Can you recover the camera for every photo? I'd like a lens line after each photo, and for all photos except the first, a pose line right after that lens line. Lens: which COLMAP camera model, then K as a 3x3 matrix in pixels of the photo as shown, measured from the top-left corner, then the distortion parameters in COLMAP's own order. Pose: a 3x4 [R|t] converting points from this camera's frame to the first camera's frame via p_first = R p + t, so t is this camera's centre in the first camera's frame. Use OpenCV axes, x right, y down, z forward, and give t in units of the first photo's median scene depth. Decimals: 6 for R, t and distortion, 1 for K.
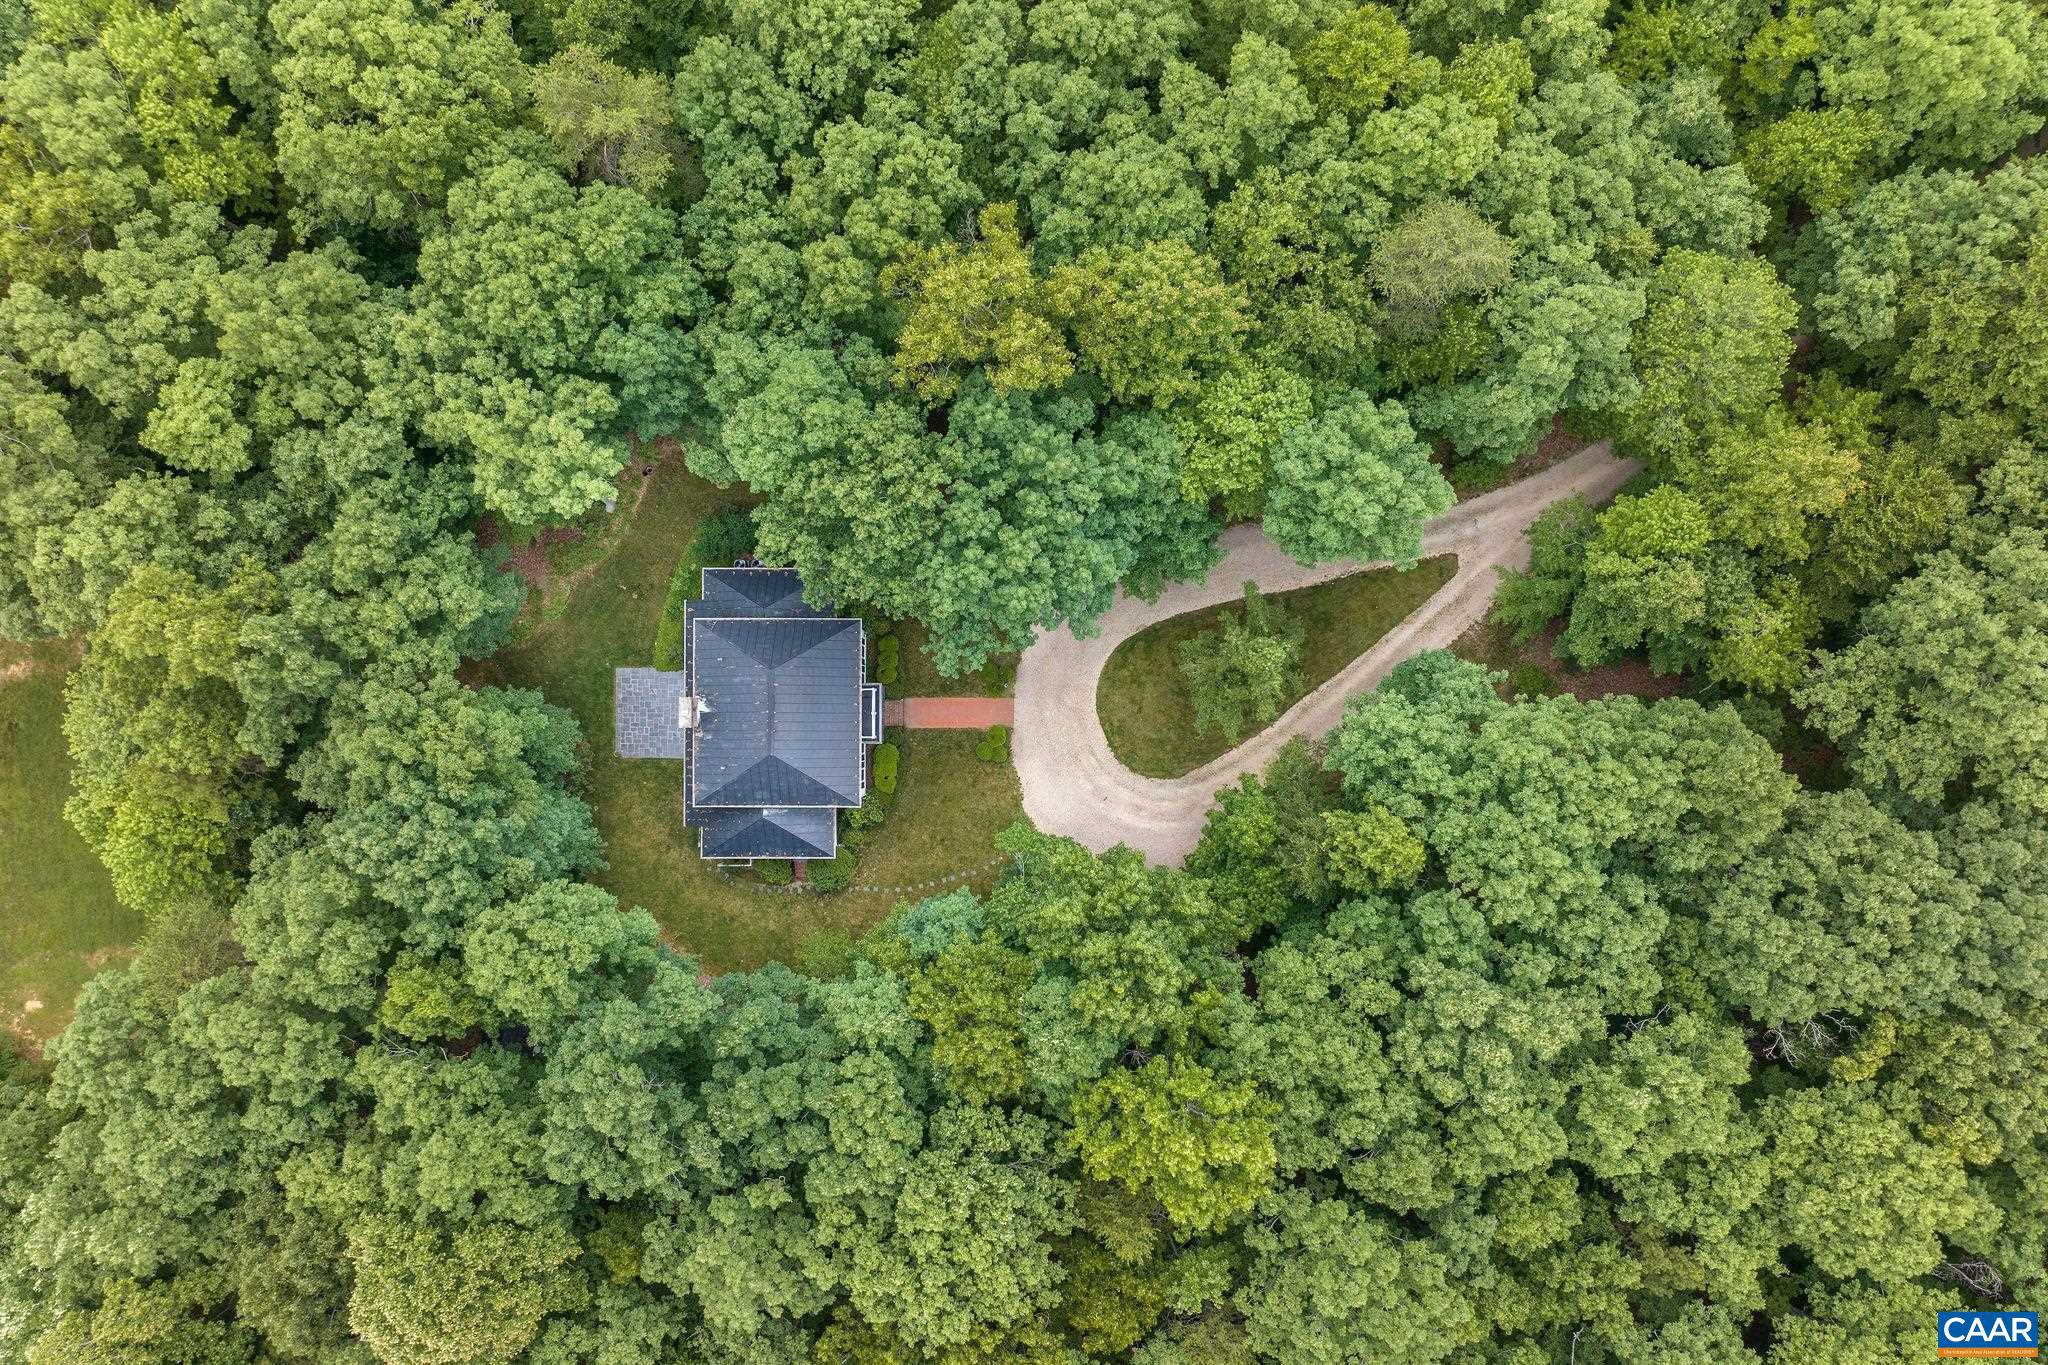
lens RADIAL K [[1444.7, 0, 1017.9], [0, 1444.7, 683.9], [0, 0, 1]] dist [-0.042713, 0.010596]
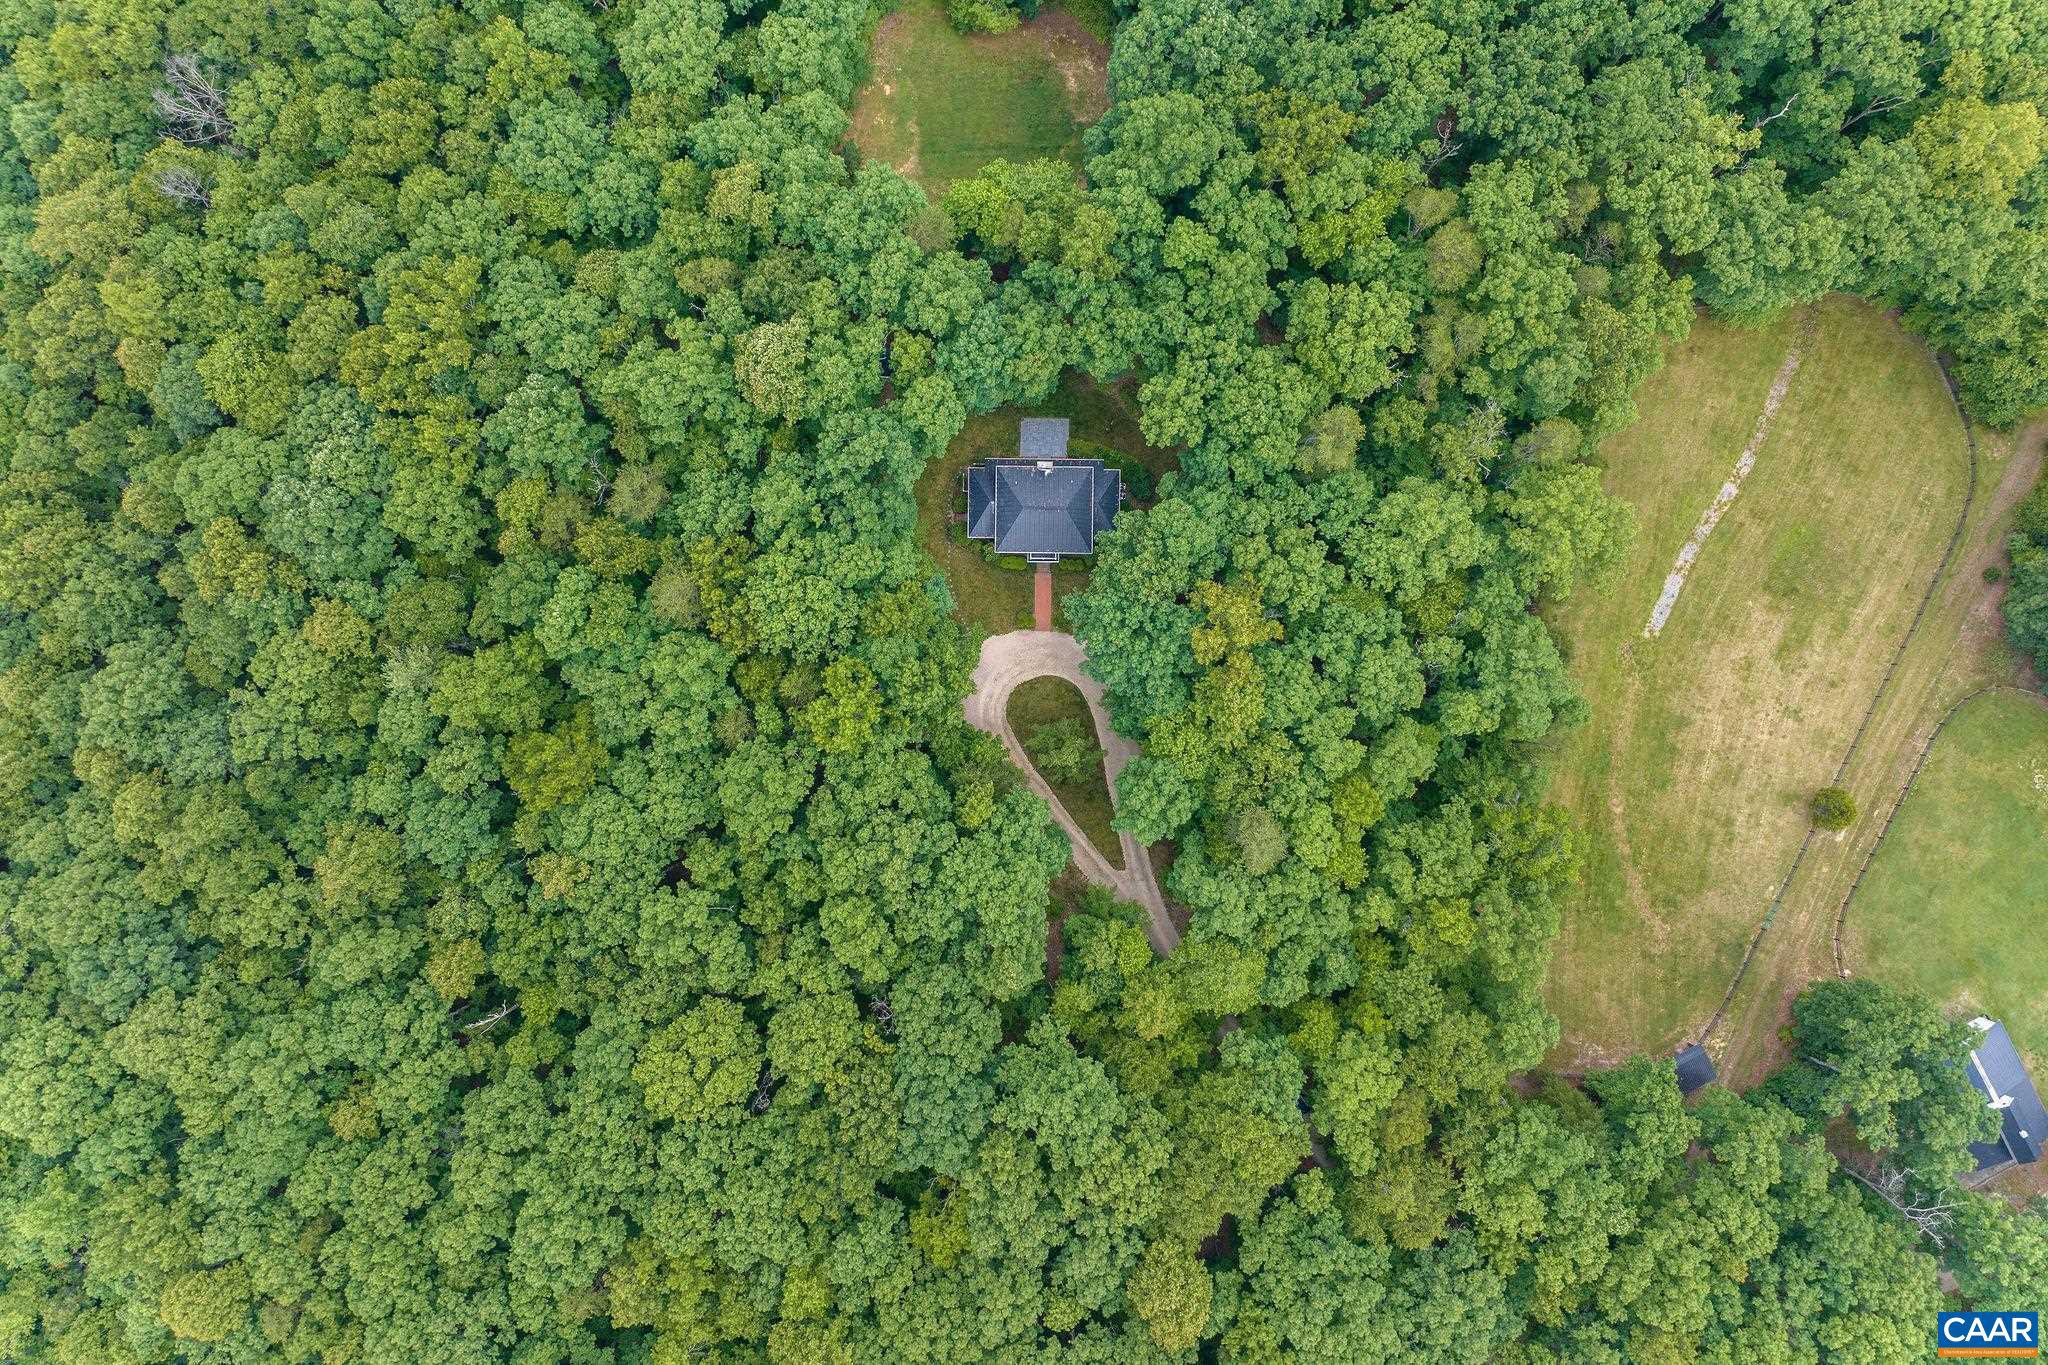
lens RADIAL K [[1444.7, 0, 1025.4], [0, 1444.7, 671.7], [0, 0, 1]] dist [-0.042713, 0.010596]
pose [[-0.010725, 0.999163, 0.039483, -0.029322], [-0.999609, -0.011733, 0.025383, -0.008119], [0.025825, -0.039195, 0.998898, -1.103014]]
